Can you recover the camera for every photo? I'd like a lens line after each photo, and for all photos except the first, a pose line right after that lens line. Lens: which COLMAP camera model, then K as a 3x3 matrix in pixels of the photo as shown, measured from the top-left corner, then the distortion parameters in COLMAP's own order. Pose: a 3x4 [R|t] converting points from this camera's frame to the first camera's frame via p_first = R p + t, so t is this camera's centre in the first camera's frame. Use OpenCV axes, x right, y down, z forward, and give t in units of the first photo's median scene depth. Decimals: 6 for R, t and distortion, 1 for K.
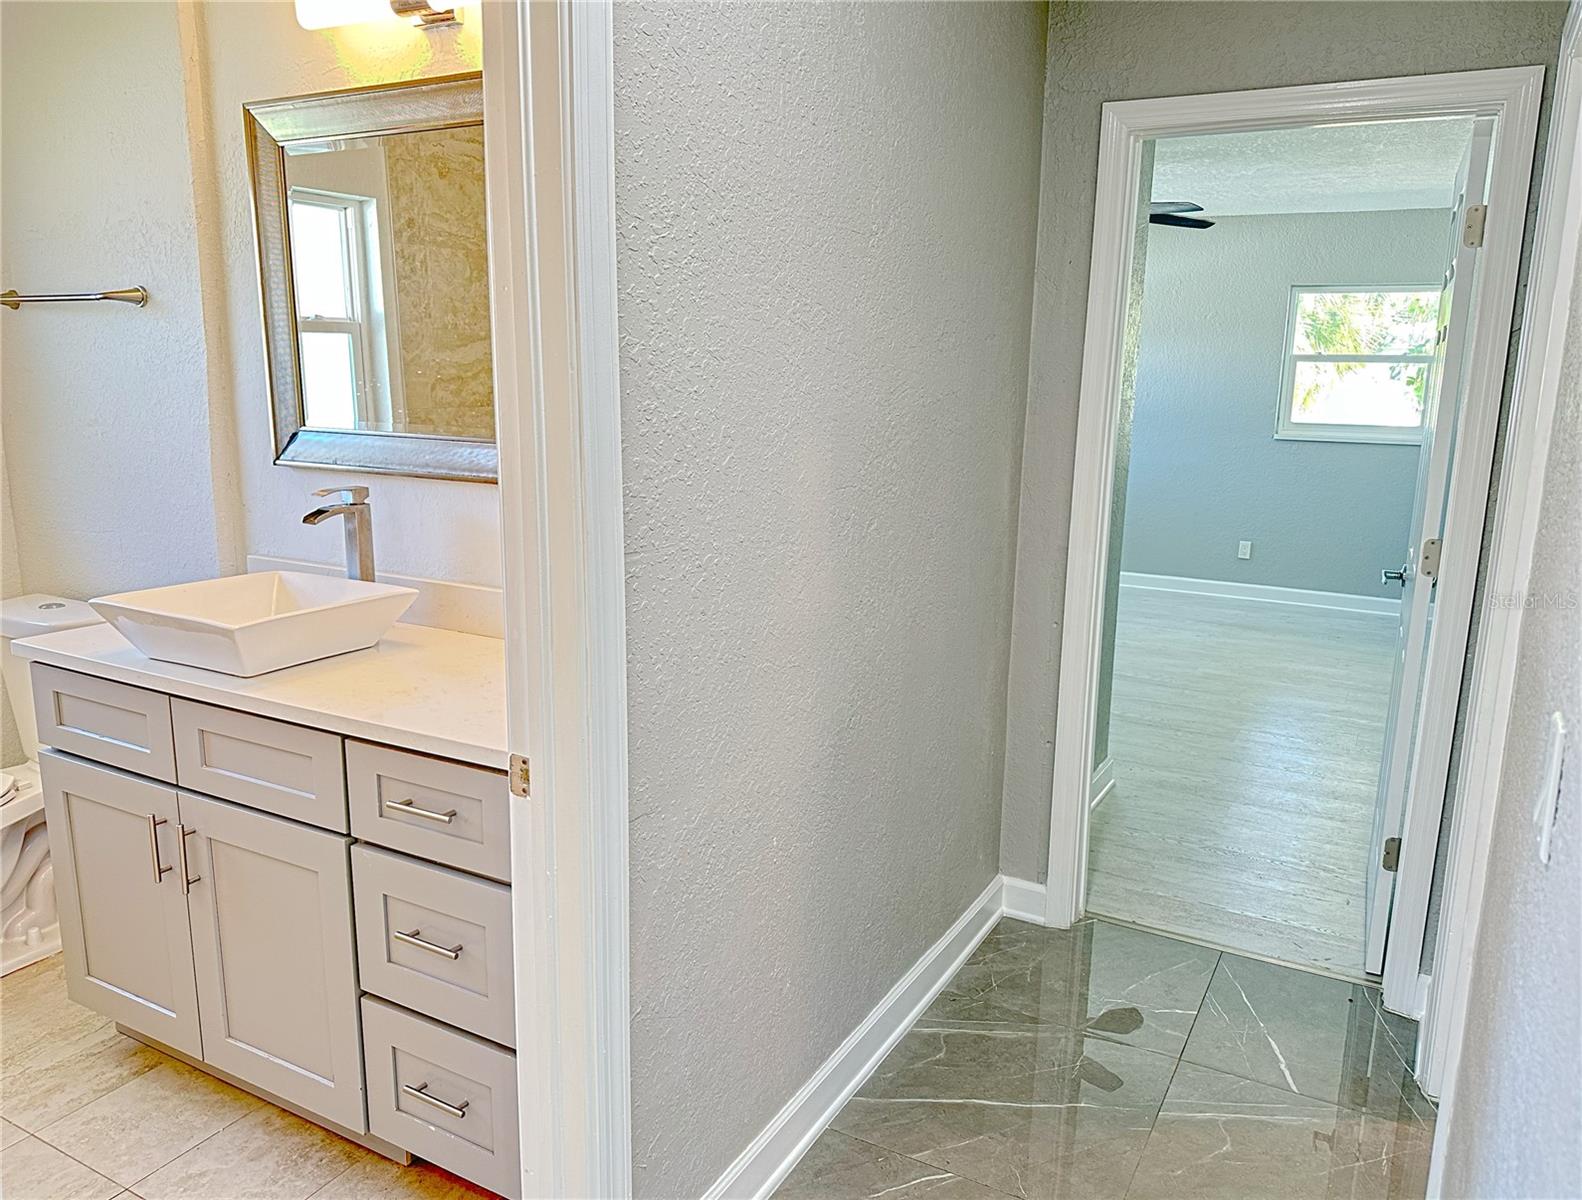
lens RADIAL K [[1164.9, 0, 798.3], [0, 1164.9, 614.2], [0, 0, 1]] dist [0.049622, -0.063615]
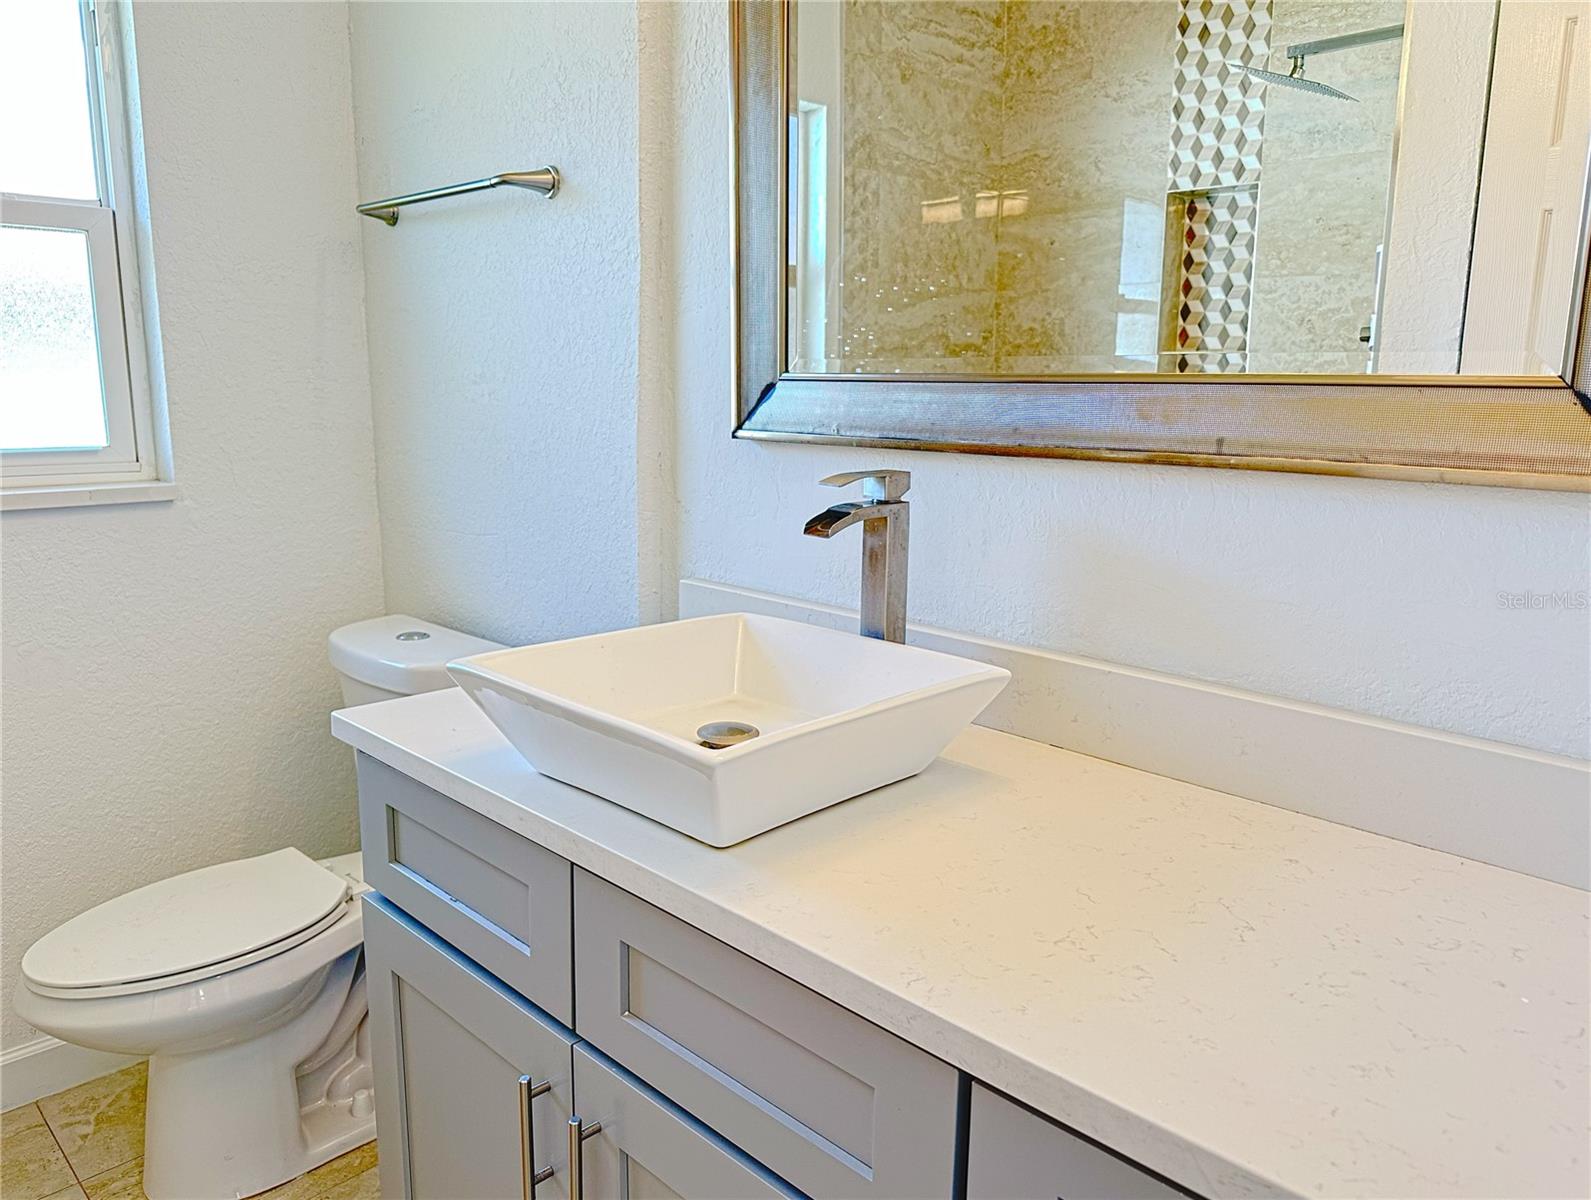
lens RADIAL K [[1107.7, 0, 795.5], [0, 1107.7, 600.0], [0, 0, 1]] dist [0.139564, -0.261579]
pose [[0.963311, 0.047282, -0.264188, -0.250757], [-0.051917, 0.998595, -0.010584, -0.036106], [0.263317, 0.023911, 0.964413, 0.435965]]
